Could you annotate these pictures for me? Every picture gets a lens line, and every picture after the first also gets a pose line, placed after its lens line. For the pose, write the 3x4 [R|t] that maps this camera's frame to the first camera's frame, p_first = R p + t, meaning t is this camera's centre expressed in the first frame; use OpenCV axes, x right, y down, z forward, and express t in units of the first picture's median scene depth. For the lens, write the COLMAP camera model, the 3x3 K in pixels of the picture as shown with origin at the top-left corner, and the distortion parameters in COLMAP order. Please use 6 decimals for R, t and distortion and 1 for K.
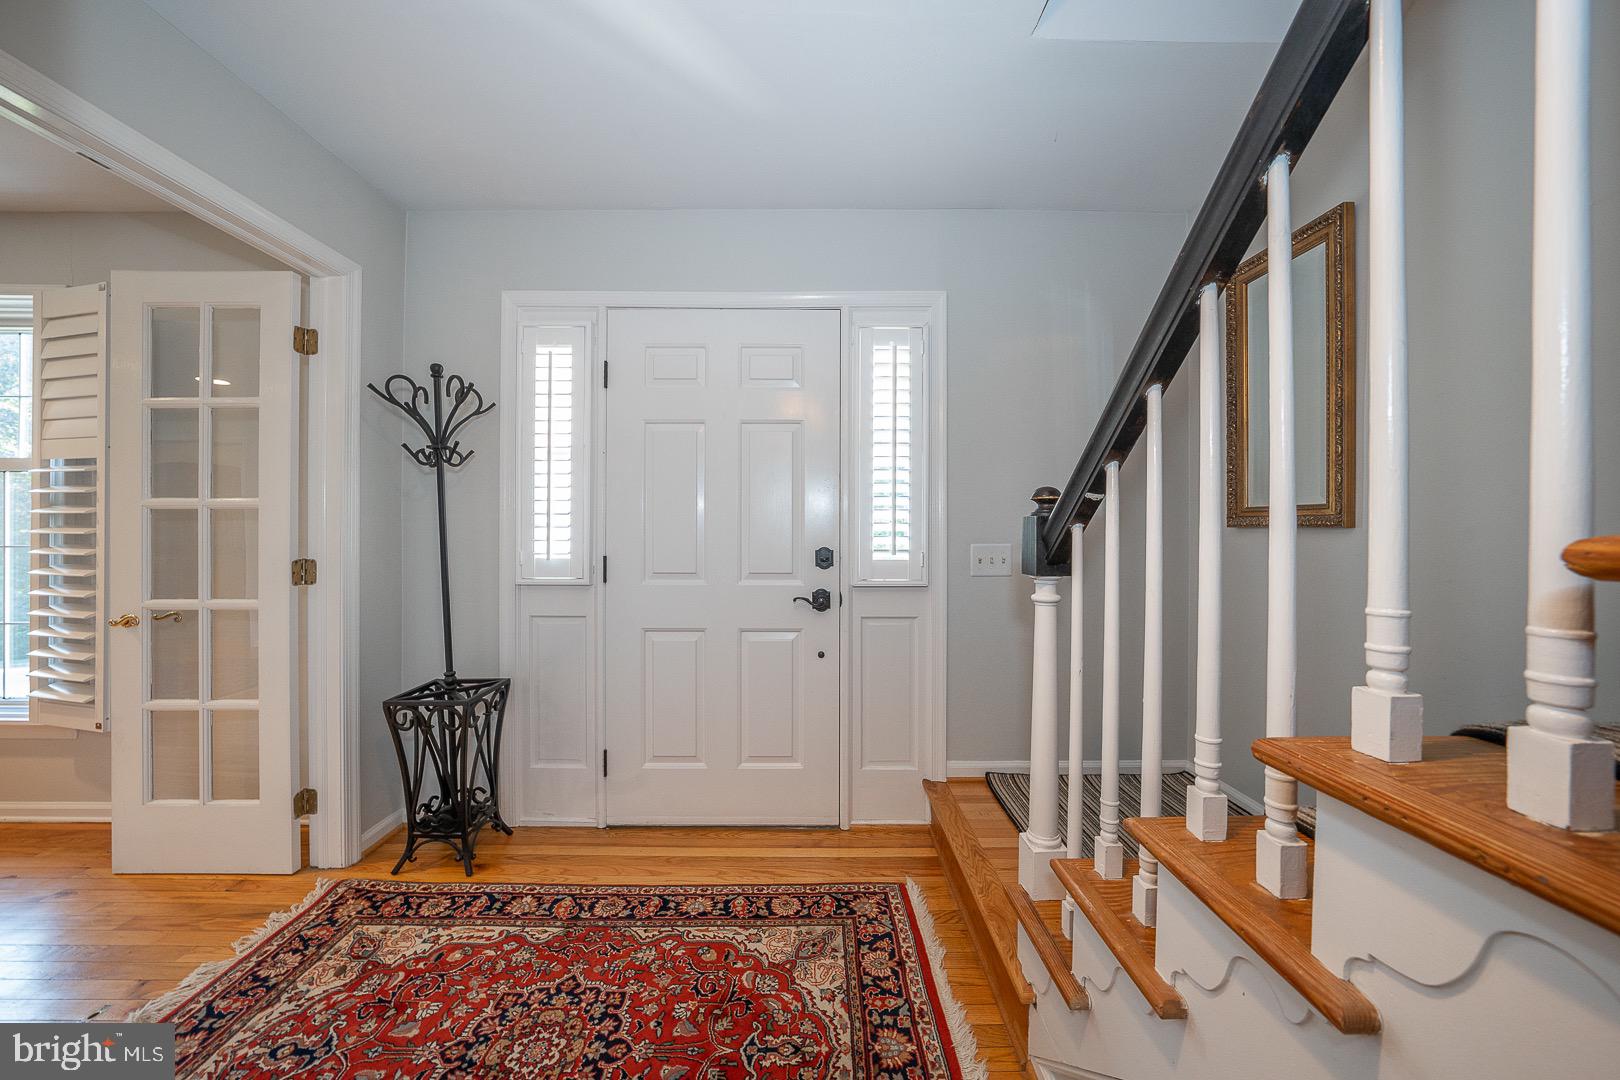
lens RADIAL K [[556.9, 0, 812.7], [0, 556.9, 538.7], [0, 0, 1]] dist [-0.018307, 0.000176]
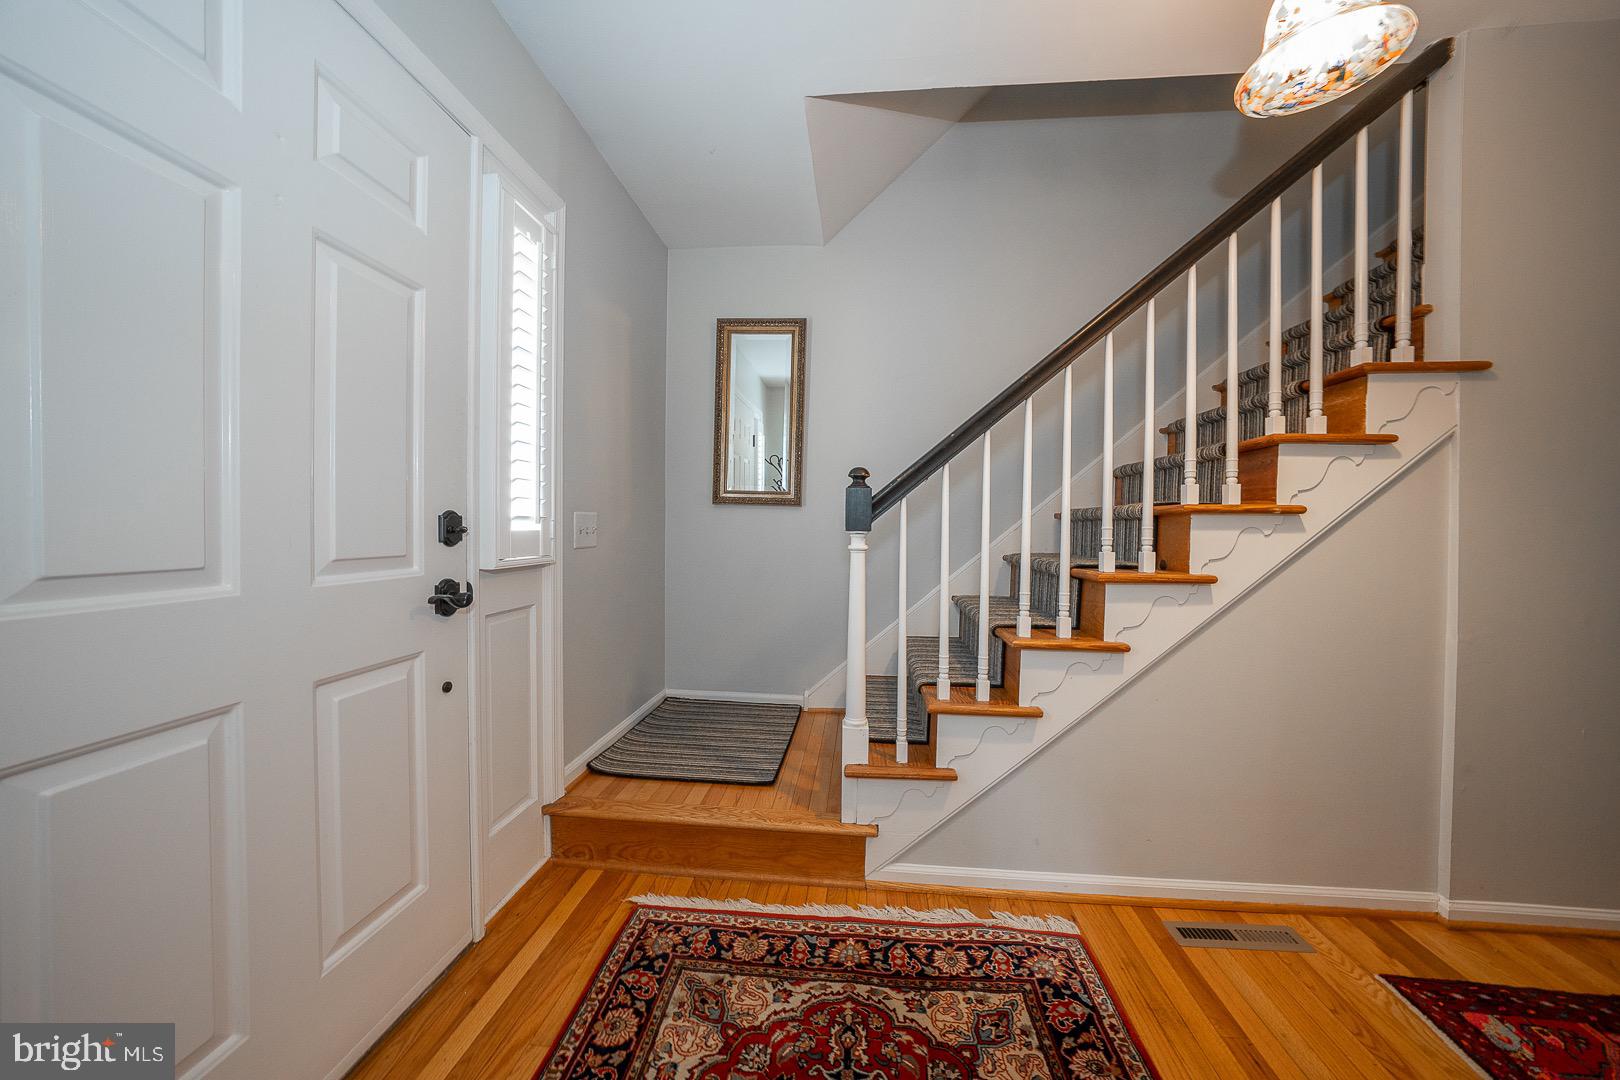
lens RADIAL K [[556.9, 0, 813.1], [0, 556.9, 534.3], [0, 0, 1]] dist [-0.018307, 0.000176]
pose [[0.100250, -0.015066, 0.994848, -0.836603], [-0.005251, 0.999863, 0.015671, 0.045518], [-0.994948, -0.006795, 0.100157, 0.833528]]
